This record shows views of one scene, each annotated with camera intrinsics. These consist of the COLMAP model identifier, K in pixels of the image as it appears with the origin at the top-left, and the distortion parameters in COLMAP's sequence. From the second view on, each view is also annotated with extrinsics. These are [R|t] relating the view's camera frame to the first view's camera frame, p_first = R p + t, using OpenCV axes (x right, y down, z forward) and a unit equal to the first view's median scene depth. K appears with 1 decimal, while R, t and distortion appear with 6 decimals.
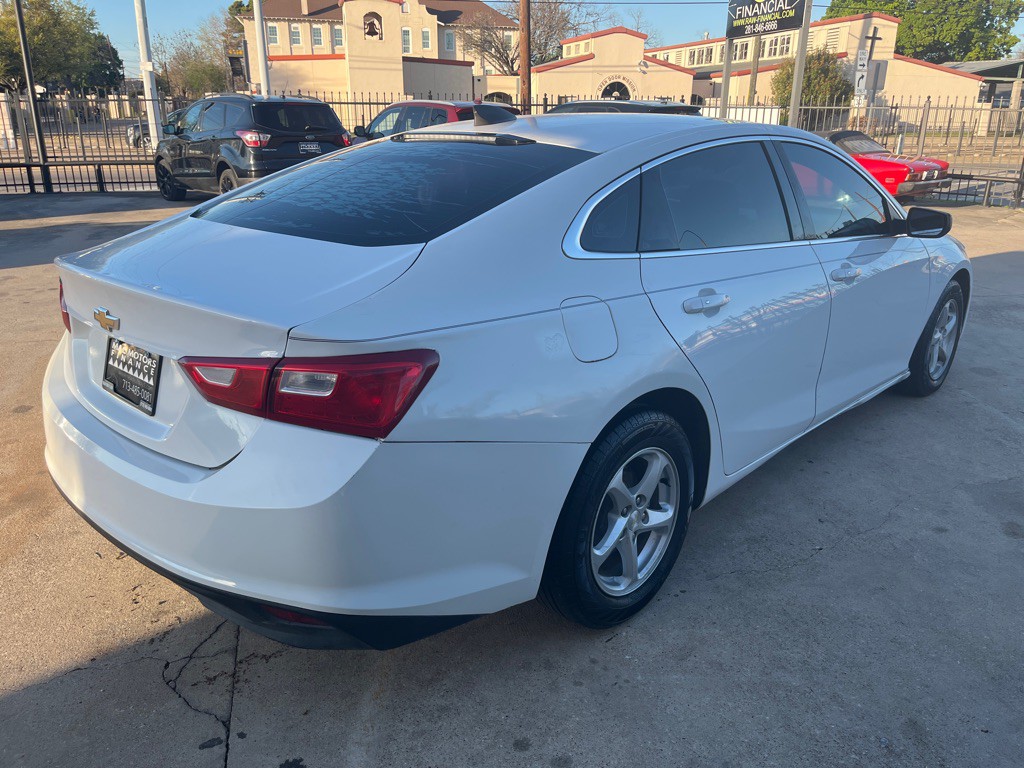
lens RADIAL K [[778.3, 0, 521.9], [0, 778.3, 378.4], [0, 0, 1]] dist [0.076763, -0.116433]
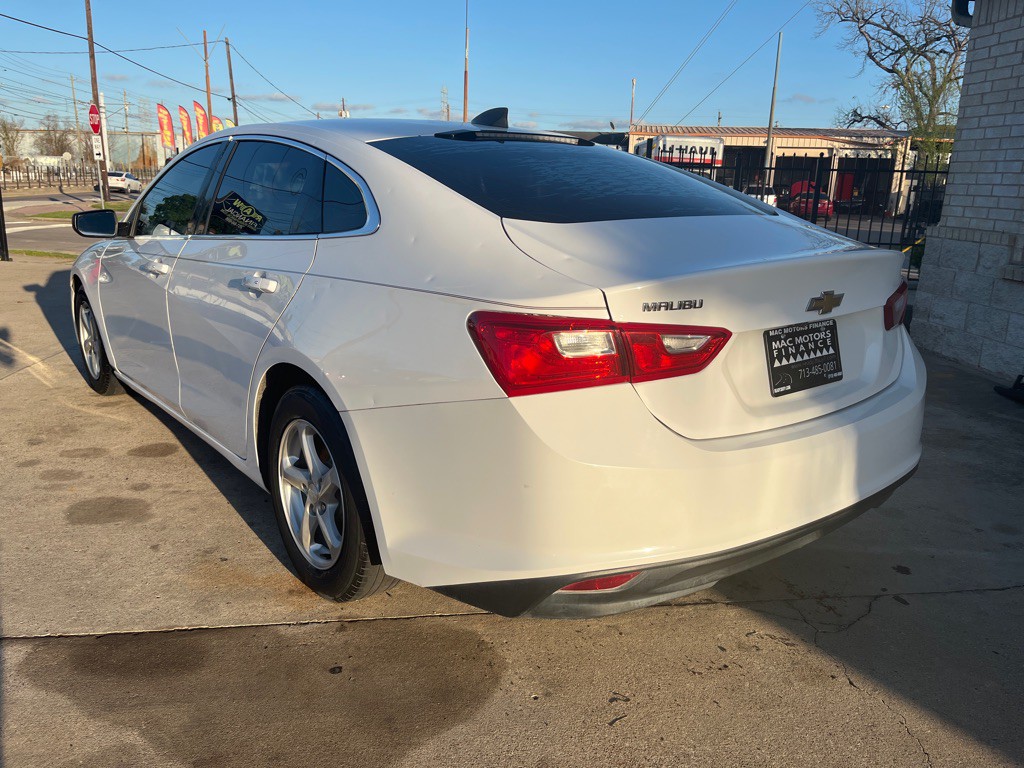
lens RADIAL K [[778.3, 0, 512.5], [0, 778.3, 388.8], [0, 0, 1]] dist [0.076763, -0.116433]
pose [[0.138843, -0.254757, 0.956986, -1.308959], [0.296296, 0.932766, 0.205322, -0.246347], [-0.944950, 0.255043, 0.204992, 1.008739]]
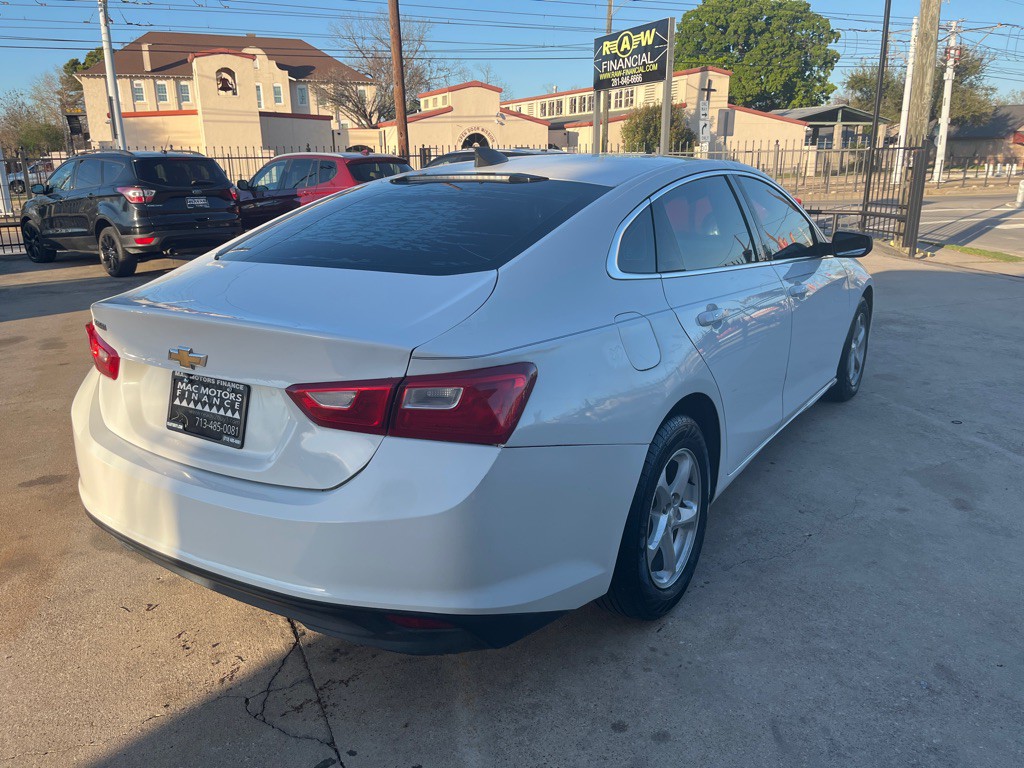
lens RADIAL K [[778.3, 0, 507.4], [0, 778.3, 384.5], [0, 0, 1]] dist [0.076763, -0.116433]
pose [[0.987046, -0.064577, 0.146870, -0.226360], [0.072142, 0.996297, -0.046773, 0.031466], [-0.143306, 0.056763, 0.988049, -0.054604]]
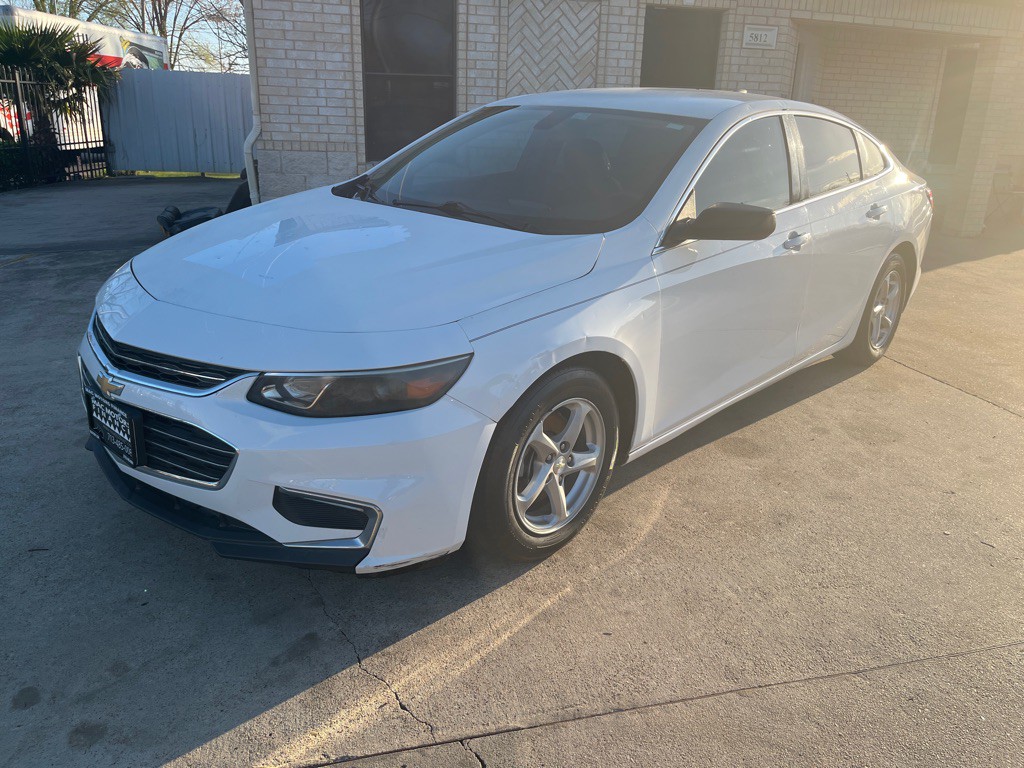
lens RADIAL K [[778.3, 0, 518.6], [0, 778.3, 386.1], [0, 0, 1]] dist [0.076763, -0.116433]
pose [[-0.999182, -0.031197, -0.025723, 0.503760], [-0.040425, 0.784600, 0.618683, -0.990749], [0.000881, 0.619217, -0.785220, 3.095624]]
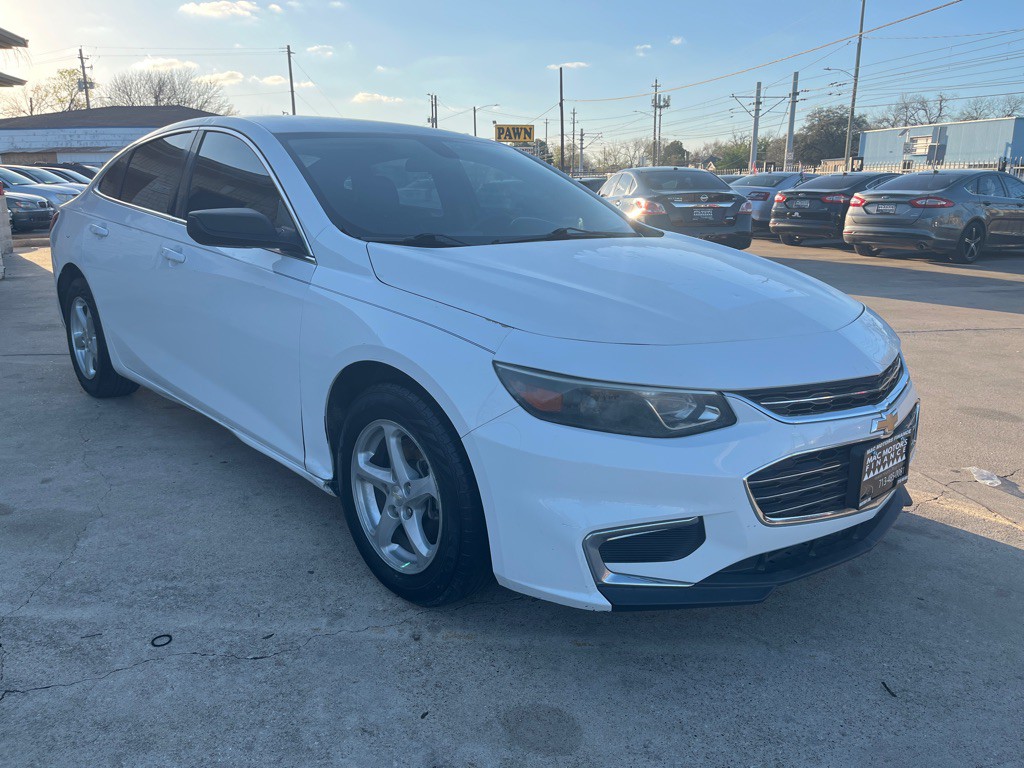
lens RADIAL K [[778.3, 0, 515.5], [0, 778.3, 383.6], [0, 0, 1]] dist [0.076763, -0.116433]
pose [[-0.062495, 0.244771, -0.967565, 1.861391], [-0.327597, 0.910716, 0.251549, -0.504571], [0.942748, 0.332692, 0.023271, 1.909899]]
